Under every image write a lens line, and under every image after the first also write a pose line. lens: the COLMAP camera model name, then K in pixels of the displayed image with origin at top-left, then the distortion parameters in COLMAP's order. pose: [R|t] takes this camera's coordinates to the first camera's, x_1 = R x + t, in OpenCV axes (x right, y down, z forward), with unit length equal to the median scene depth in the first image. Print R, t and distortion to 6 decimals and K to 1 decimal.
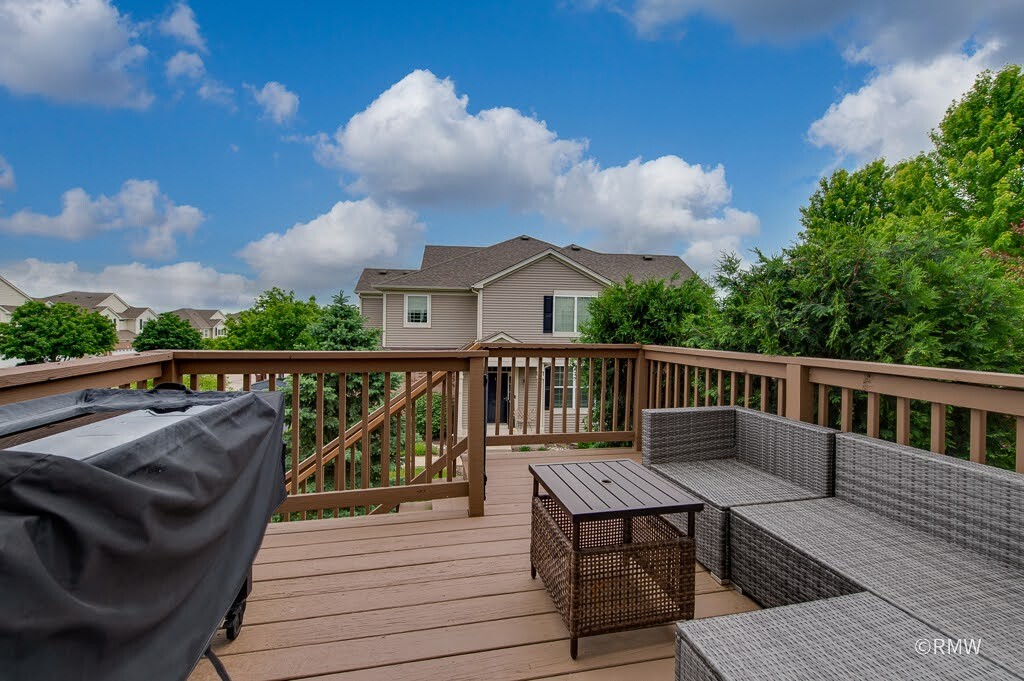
lens RADIAL K [[423.1, 0, 506.2], [0, 423.1, 329.6], [0, 0, 1]] dist [0.002494, 0.000115]
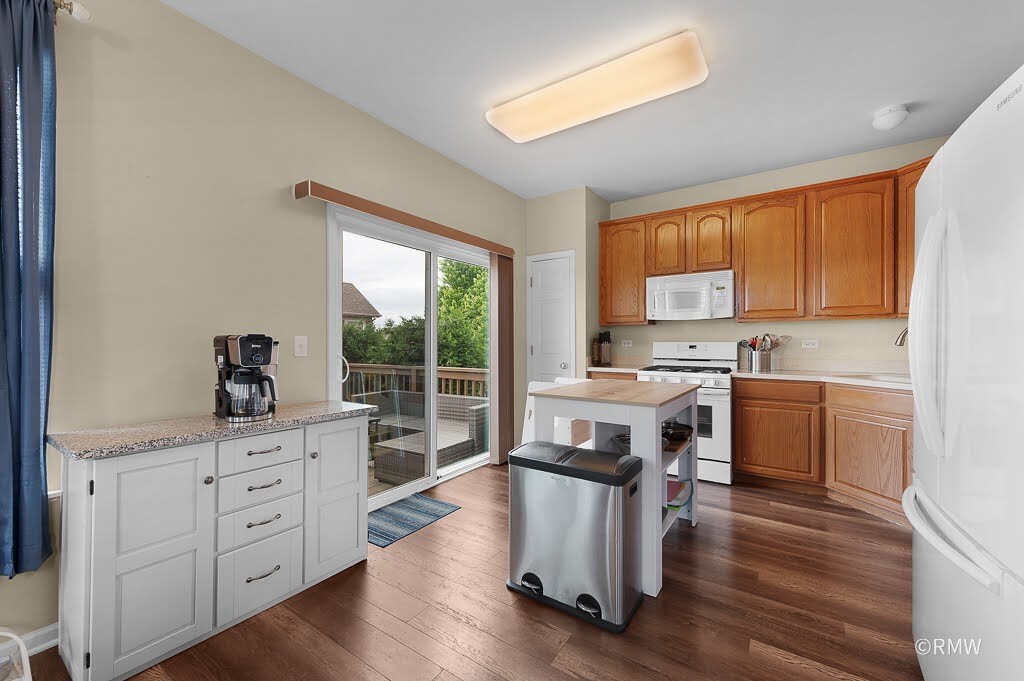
lens RADIAL K [[423.1, 0, 511.0], [0, 423.1, 345.1], [0, 0, 1]] dist [0.002494, 0.000115]
pose [[0.730108, -0.006293, 0.683303, -0.538549], [0.009783, 0.999951, -0.001244, -0.043856], [-0.683262, 0.007593, 0.730134, -1.085157]]
